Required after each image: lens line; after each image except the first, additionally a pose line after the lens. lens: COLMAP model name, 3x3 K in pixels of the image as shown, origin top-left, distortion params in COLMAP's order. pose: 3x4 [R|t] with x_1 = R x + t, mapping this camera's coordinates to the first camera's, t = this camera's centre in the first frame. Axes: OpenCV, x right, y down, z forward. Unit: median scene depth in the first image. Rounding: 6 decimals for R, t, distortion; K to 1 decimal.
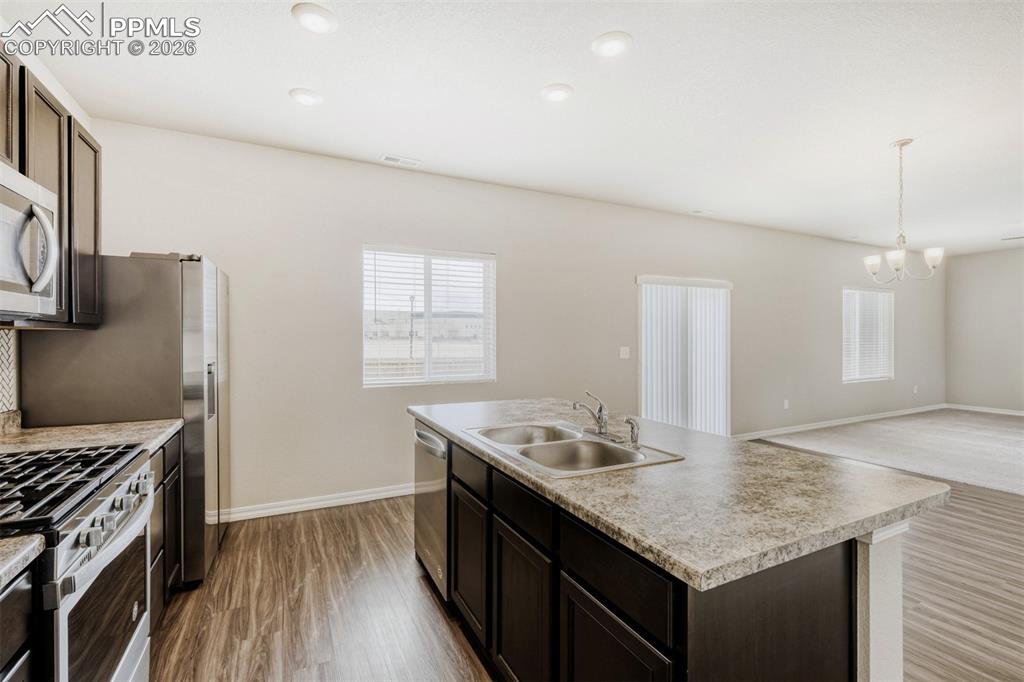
lens RADIAL K [[457.7, 0, 508.8], [0, 457.7, 335.5], [0, 0, 1]] dist [-0.000609, 0.000077]
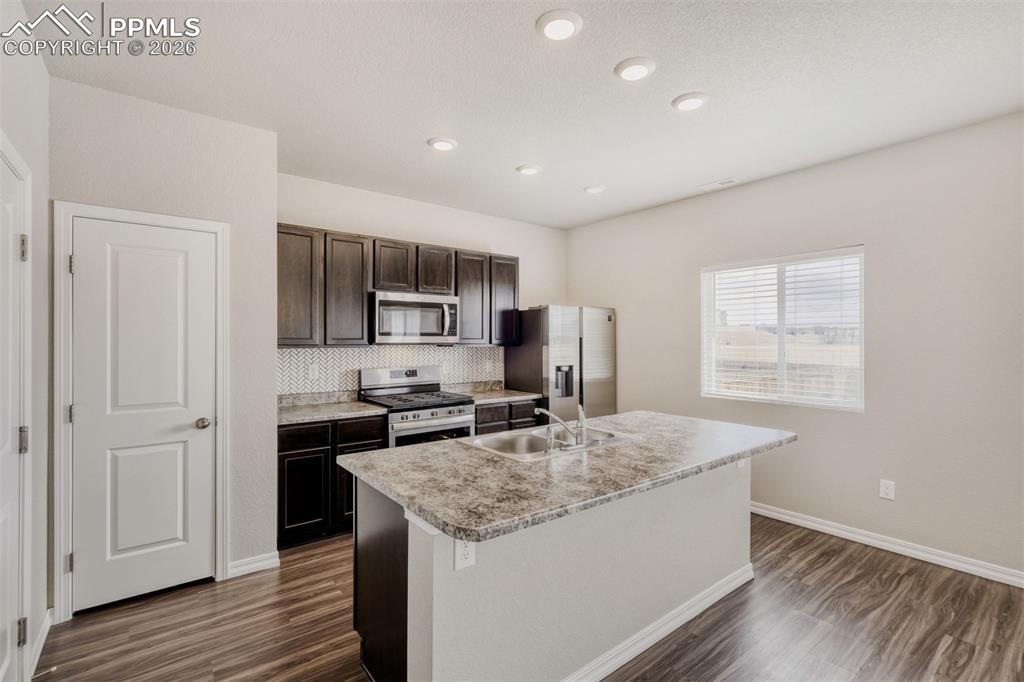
lens RADIAL K [[457.7, 0, 510.8], [0, 457.7, 340.4], [0, 0, 1]] dist [-0.000609, 0.000077]
pose [[0.196829, -0.005222, -0.980424, 0.760086], [-0.001586, 0.999983, -0.005644, -0.018825], [0.980436, 0.002666, 0.196818, 0.365555]]
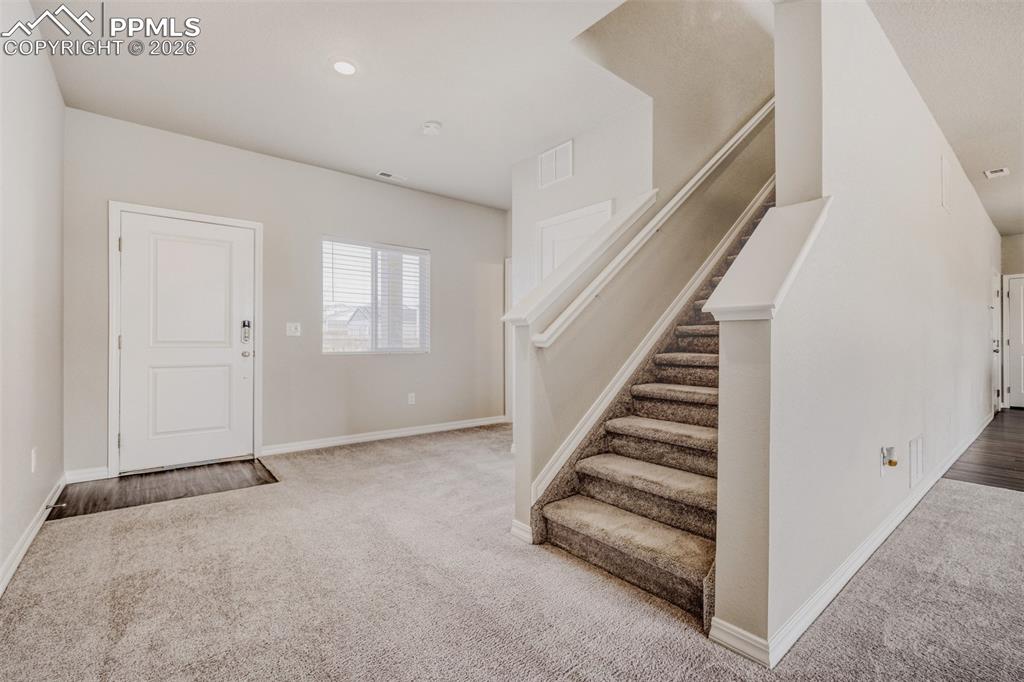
lens RADIAL K [[457.7, 0, 513.9], [0, 457.7, 338.2], [0, 0, 1]] dist [-0.000609, 0.000077]
pose [[-0.974831, -0.003825, -0.222913, 2.722411], [-0.003248, 0.999990, -0.002956, 0.082818], [0.222922, -0.002158, -0.974834, 1.441158]]
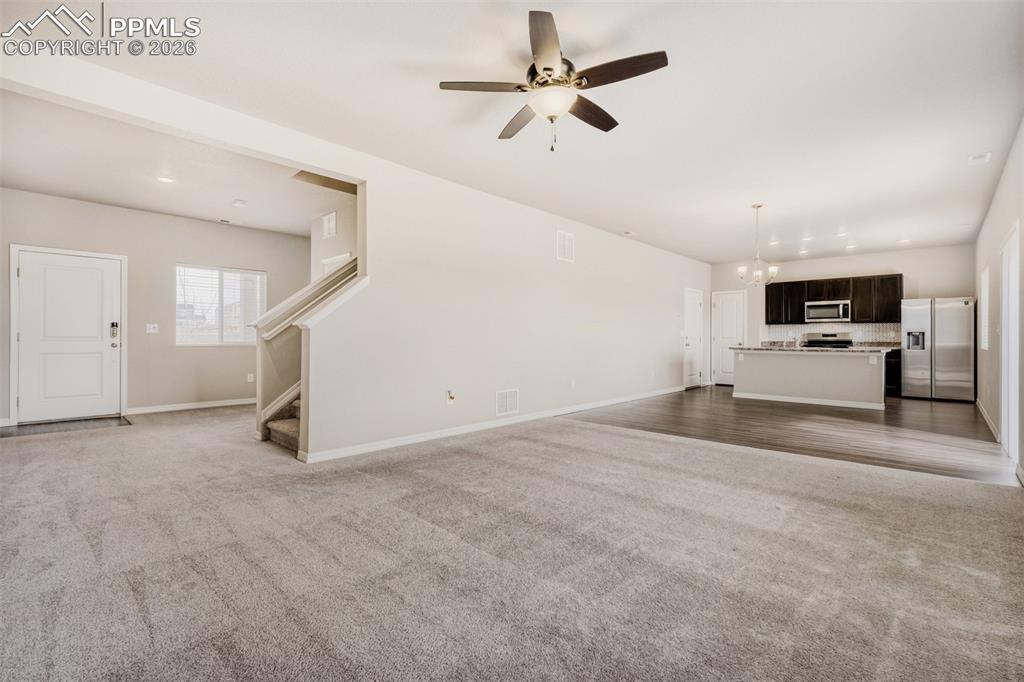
lens RADIAL K [[457.7, 0, 513.6], [0, 457.7, 336.9], [0, 0, 1]] dist [-0.000609, 0.000077]
pose [[-0.938880, -0.004607, -0.344215, 2.298164], [-0.005854, 0.999980, 0.002585, 0.077209], [0.344196, 0.004442, -0.938887, 2.307111]]
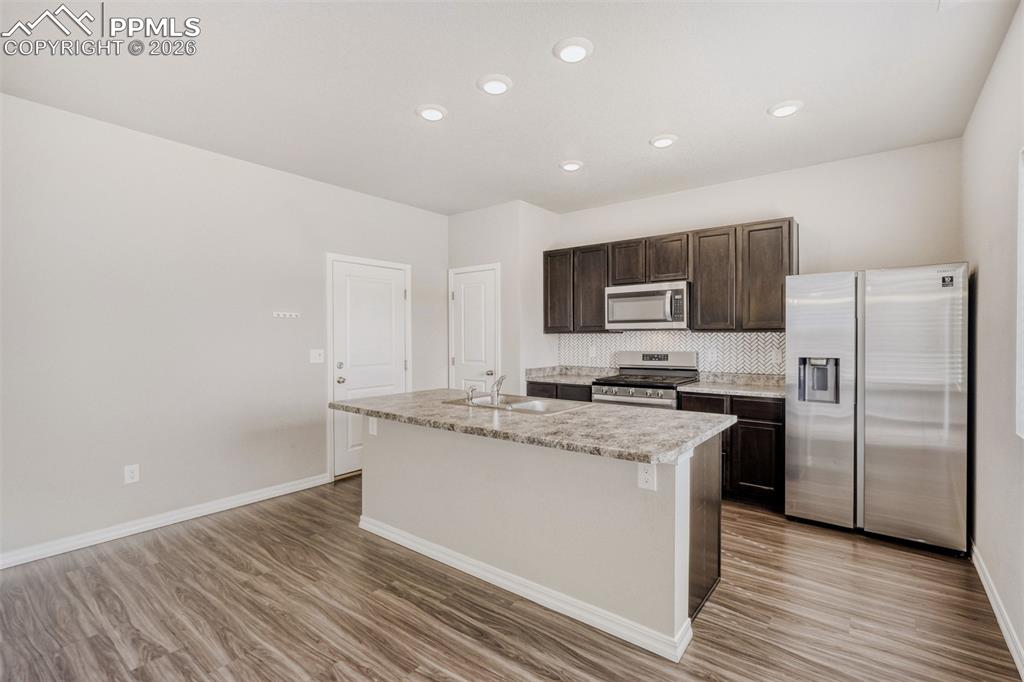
lens RADIAL K [[457.7, 0, 497.9], [0, 457.7, 345.2], [0, 0, 1]] dist [-0.000609, 0.000077]
pose [[-0.906351, 0.008379, -0.422442, 0.486160], [-0.000118, 0.999798, 0.020085, 0.001661], [0.422526, 0.018254, -0.906167, 1.352961]]
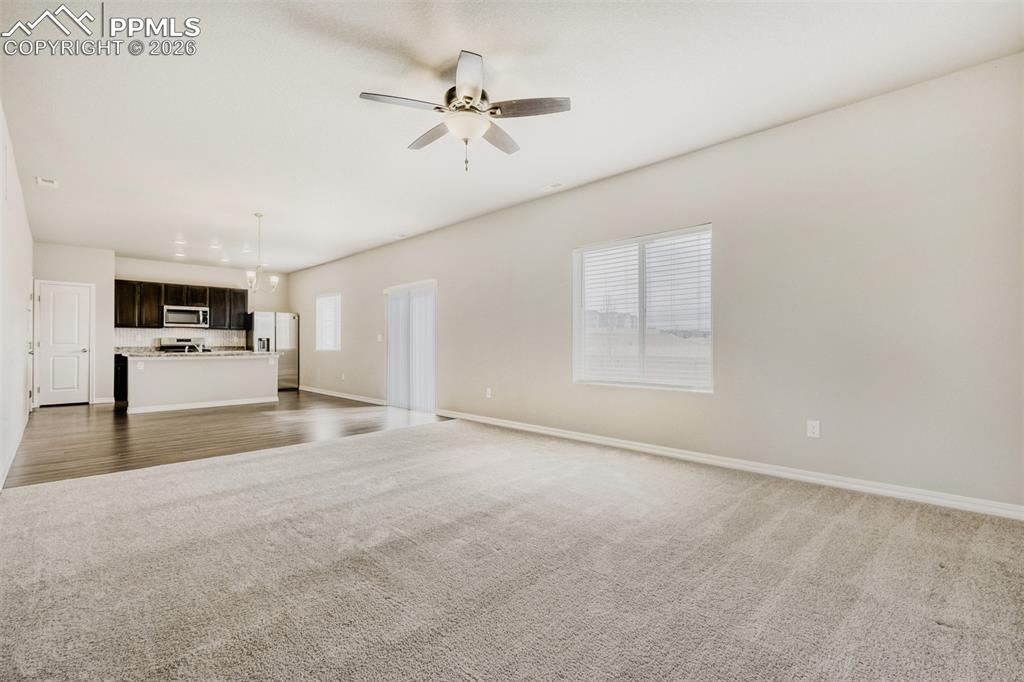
lens RADIAL K [[457.7, 0, 502.4], [0, 457.7, 340.5], [0, 0, 1]] dist [-0.000609, 0.000077]
pose [[0.311424, -0.006521, -0.950249, 2.826142], [-0.002752, 0.999966, -0.007764, 0.080848], [0.950267, 0.005033, 0.311396, 1.326373]]
